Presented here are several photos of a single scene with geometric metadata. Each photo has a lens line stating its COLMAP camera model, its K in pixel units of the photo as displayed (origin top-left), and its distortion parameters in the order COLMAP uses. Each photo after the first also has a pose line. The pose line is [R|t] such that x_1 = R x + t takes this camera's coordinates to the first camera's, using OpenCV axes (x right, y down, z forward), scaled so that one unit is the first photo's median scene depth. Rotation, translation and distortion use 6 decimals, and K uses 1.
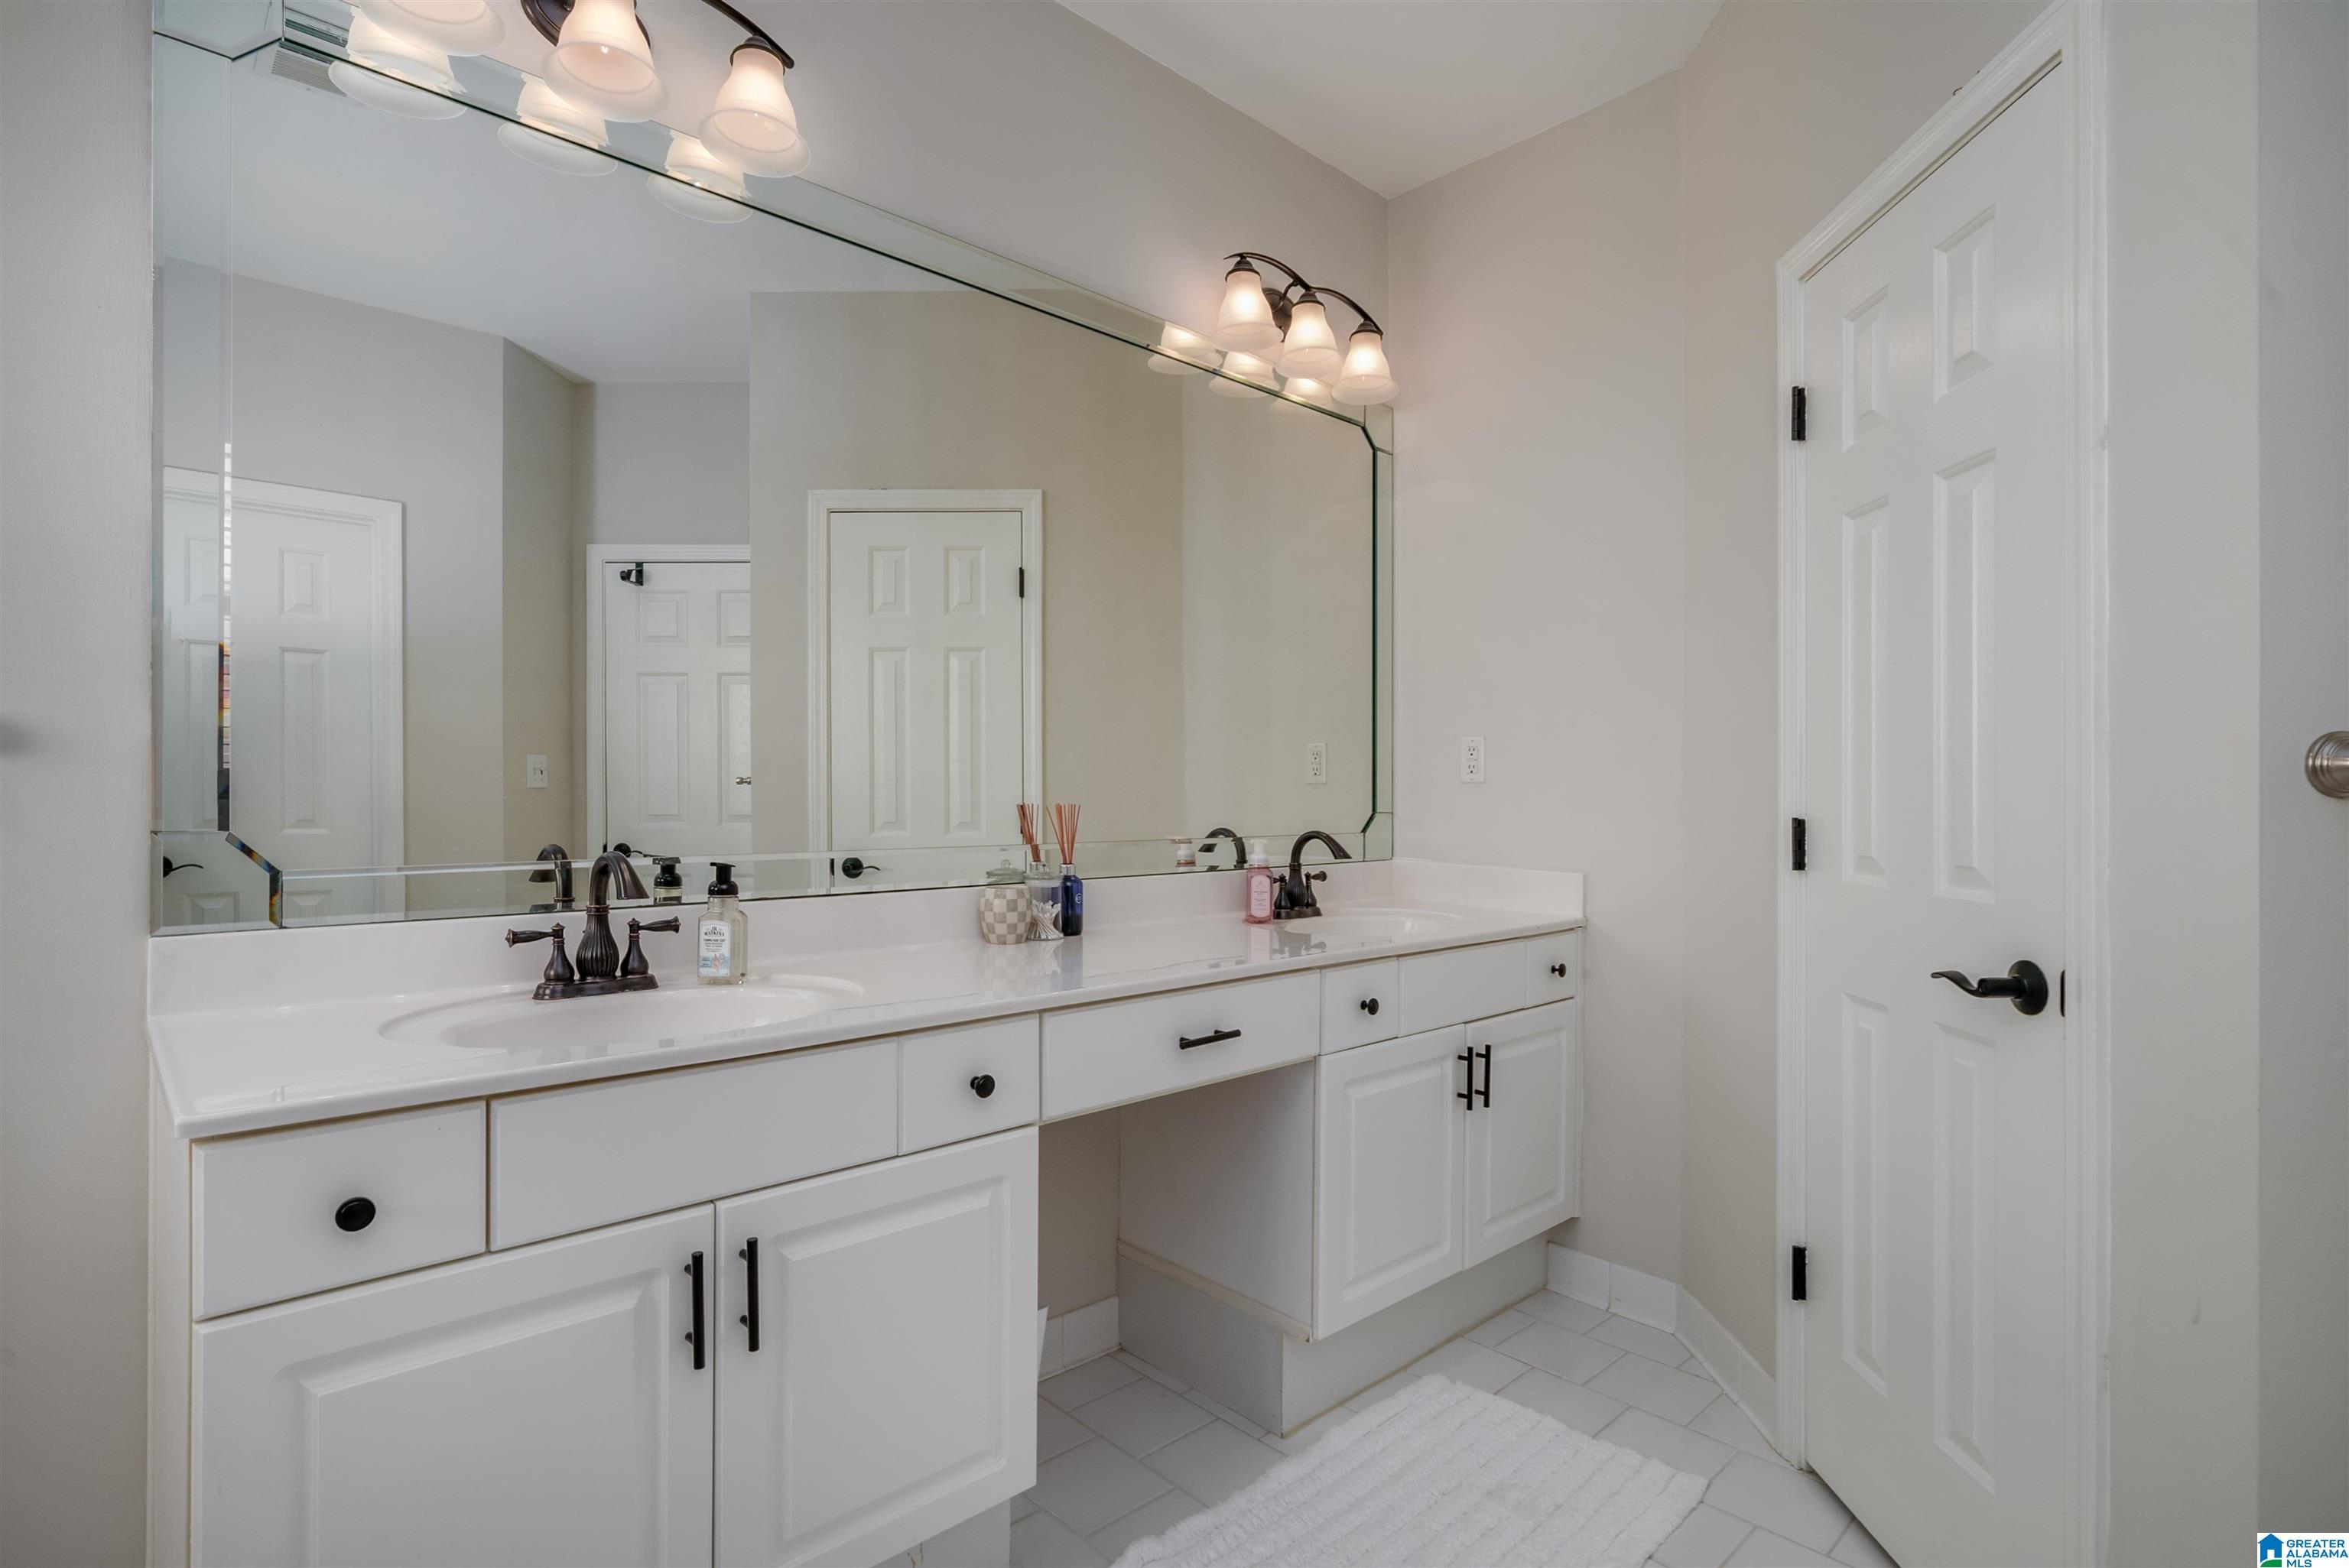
lens RADIAL K [[1180.2, 0, 1194.9], [0, 1180.2, 781.6], [0, 0, 1]] dist [0.002351, 0.000350]
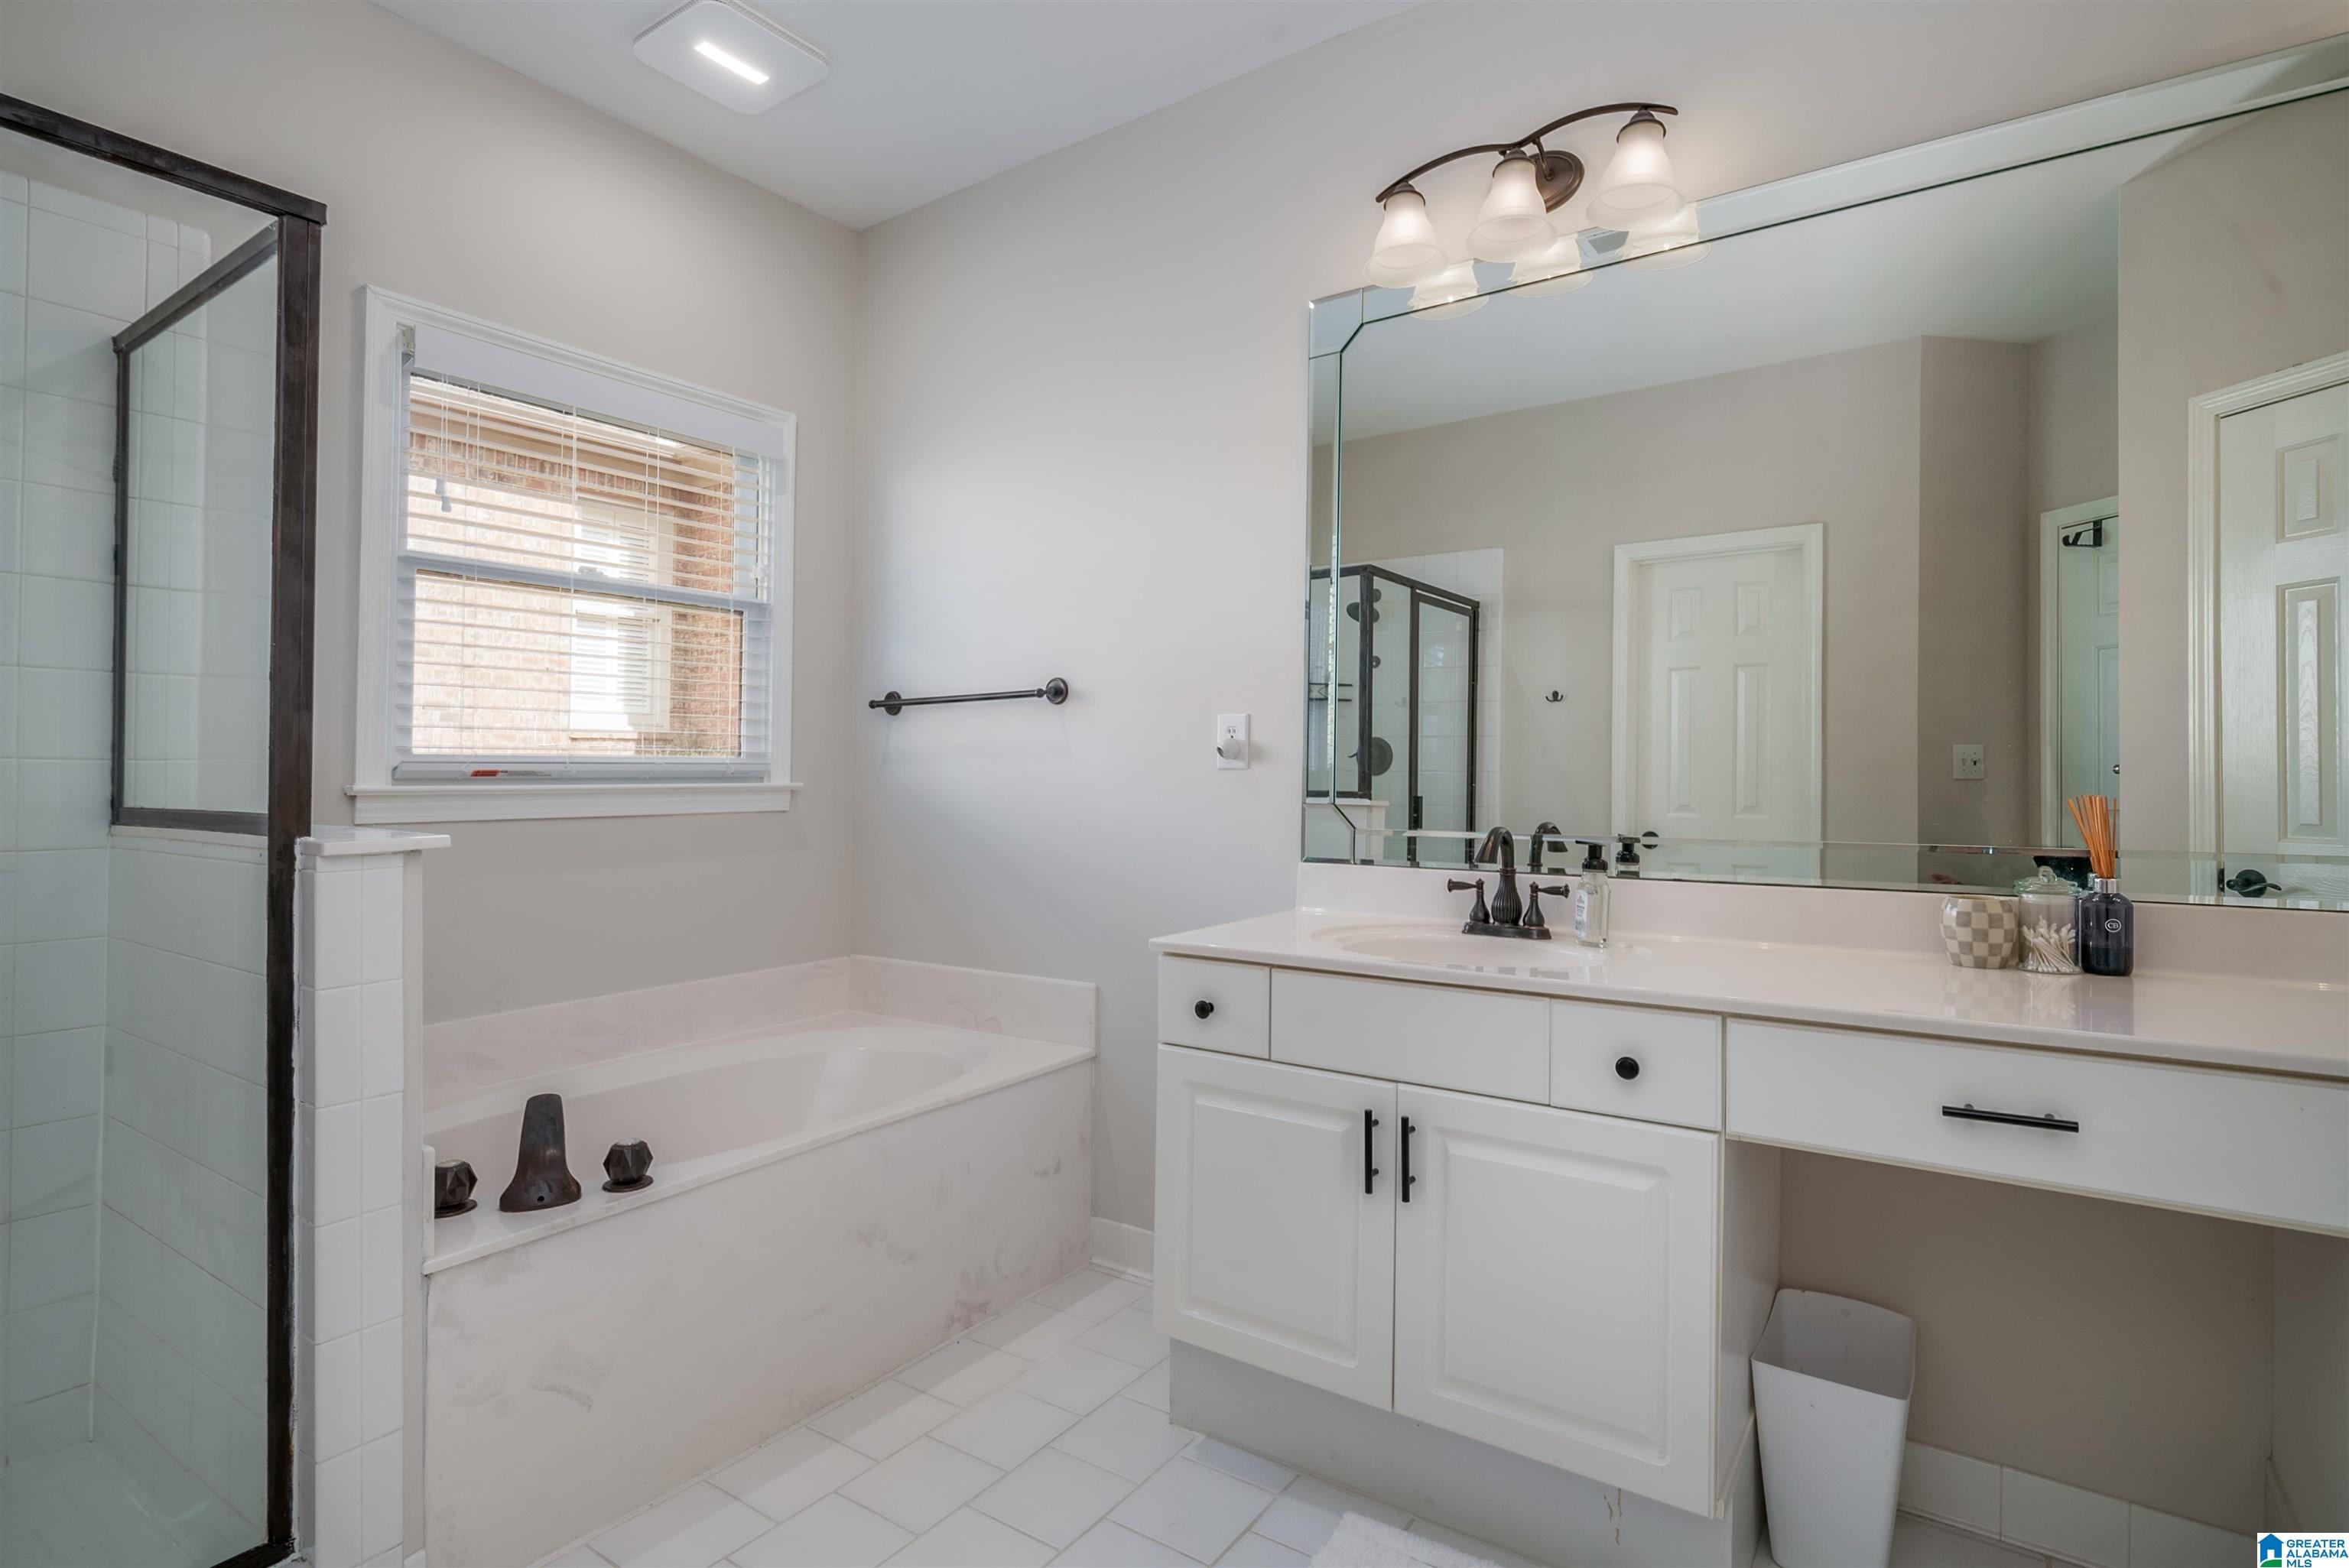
lens RADIAL K [[1170.9, 0, 1171.3], [0, 1170.9, 758.0], [0, 0, 1]] dist [-0.052589, -0.000130]
pose [[0.192556, -0.009008, -0.981245, 0.666076], [0.009890, 0.999925, -0.007239, -0.011582], [0.981236, -0.008311, 0.192630, 0.372678]]
